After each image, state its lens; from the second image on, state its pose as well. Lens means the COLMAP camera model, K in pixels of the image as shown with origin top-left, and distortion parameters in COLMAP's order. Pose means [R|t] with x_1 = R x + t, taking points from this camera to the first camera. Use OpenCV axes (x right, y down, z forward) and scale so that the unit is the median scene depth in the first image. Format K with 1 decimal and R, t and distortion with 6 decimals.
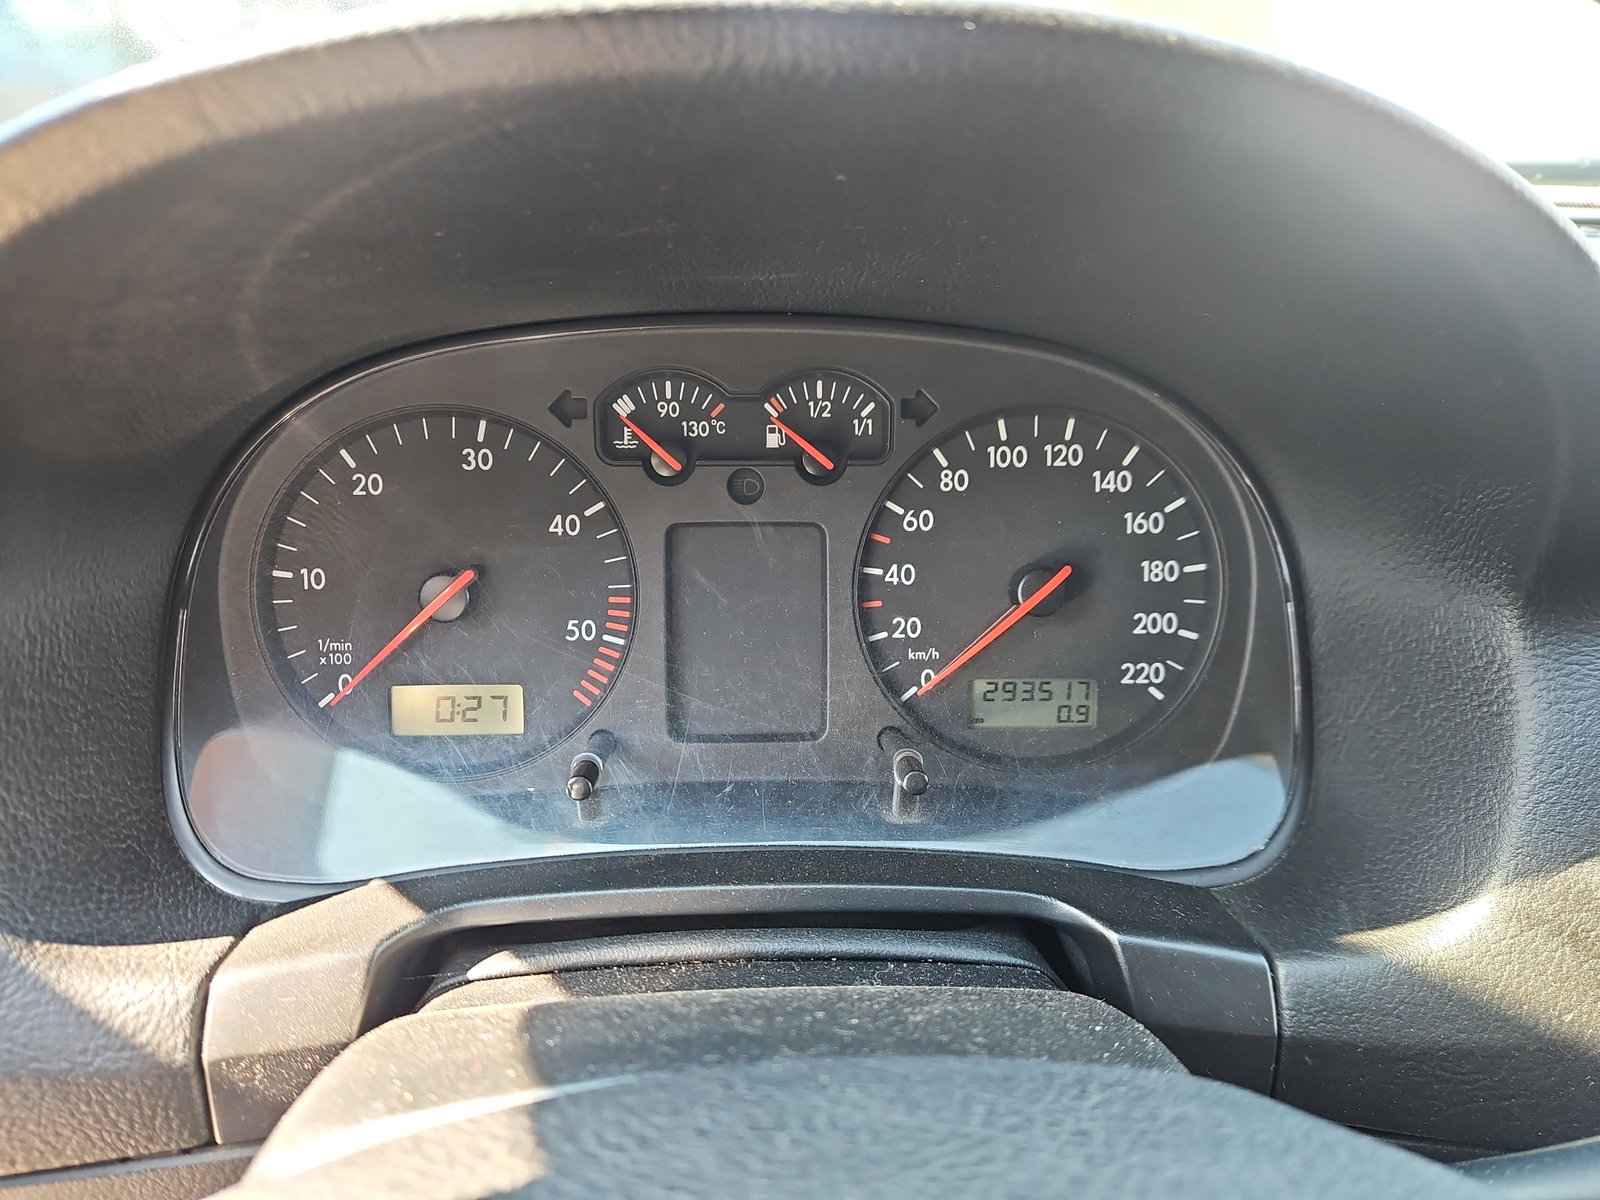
lens RADIAL K [[1058.0, 0, 801.9], [0, 1058.0, 599.6], [0, 0, 1]] dist [0.021764, -0.000424]
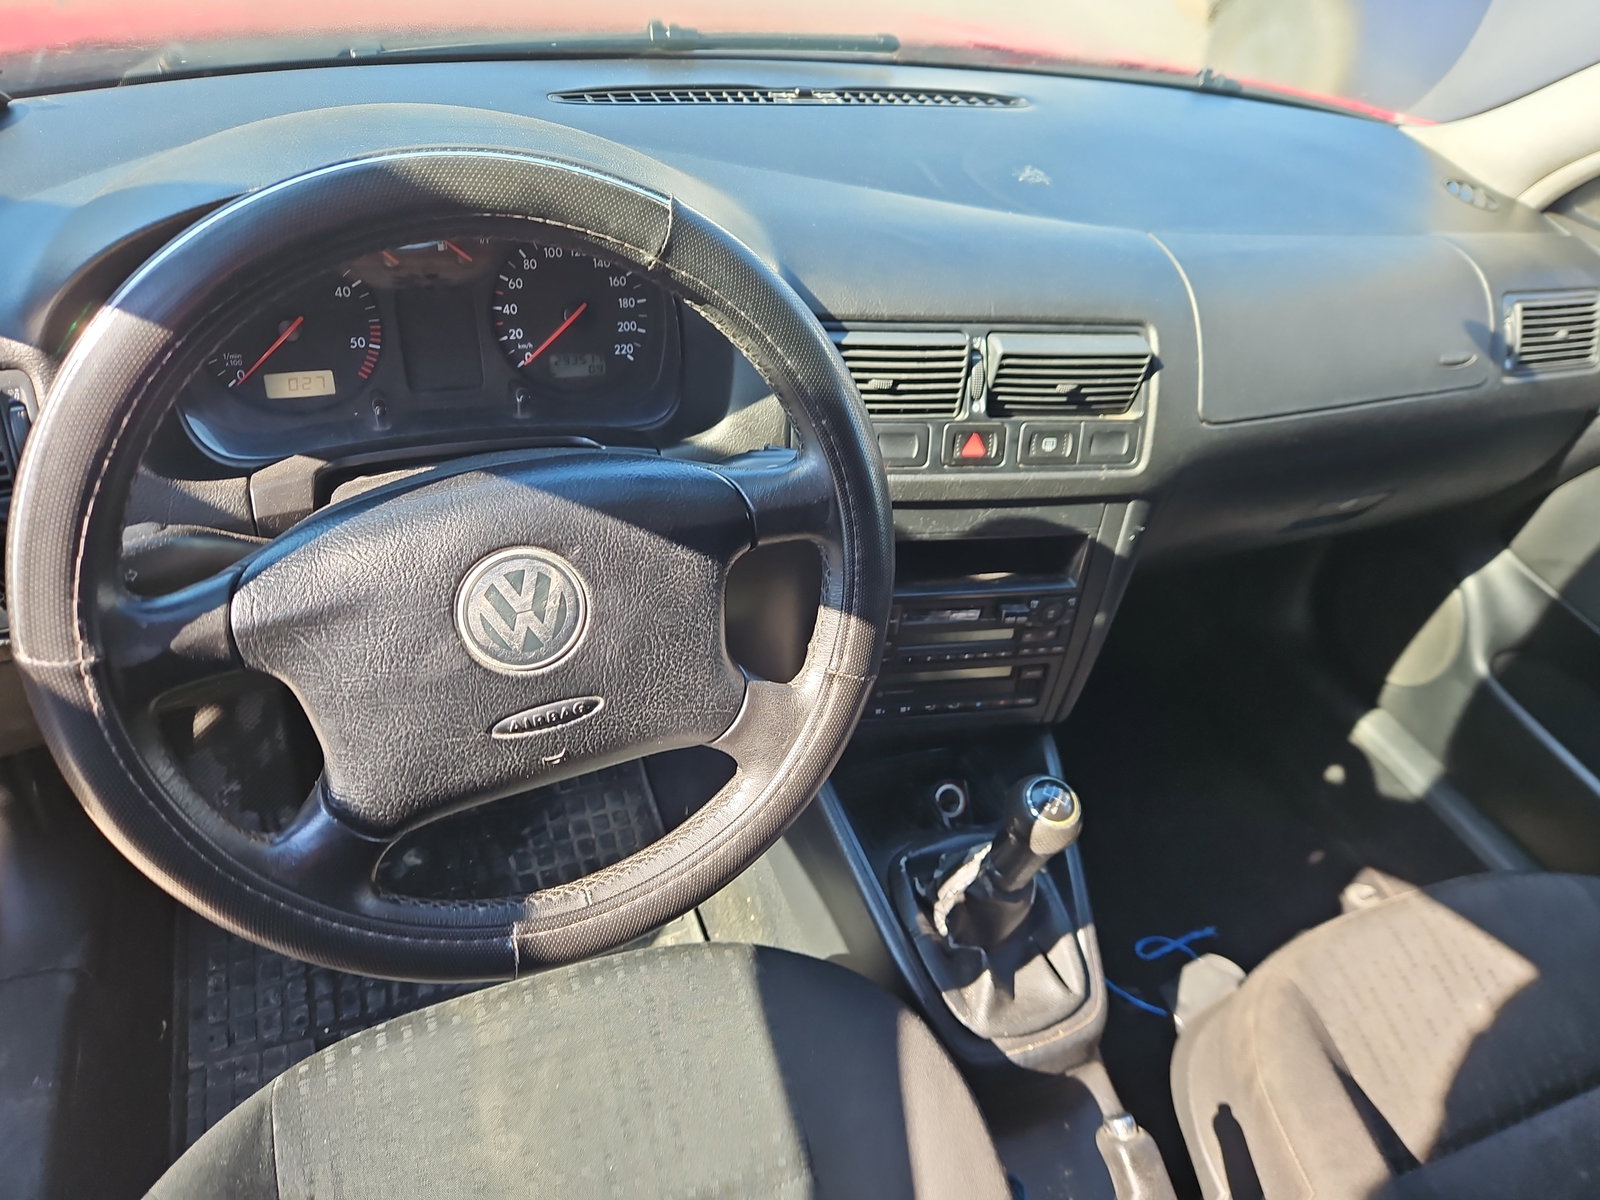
lens RADIAL K [[1058.0, 0, 810.8], [0, 1058.0, 598.0], [0, 0, 1]] dist [0.021764, -0.000424]
pose [[0.946605, -0.127107, 0.296283, -0.045890], [0.036480, 0.955328, 0.293289, -0.074876], [-0.320326, -0.266820, 0.908954, -1.376577]]
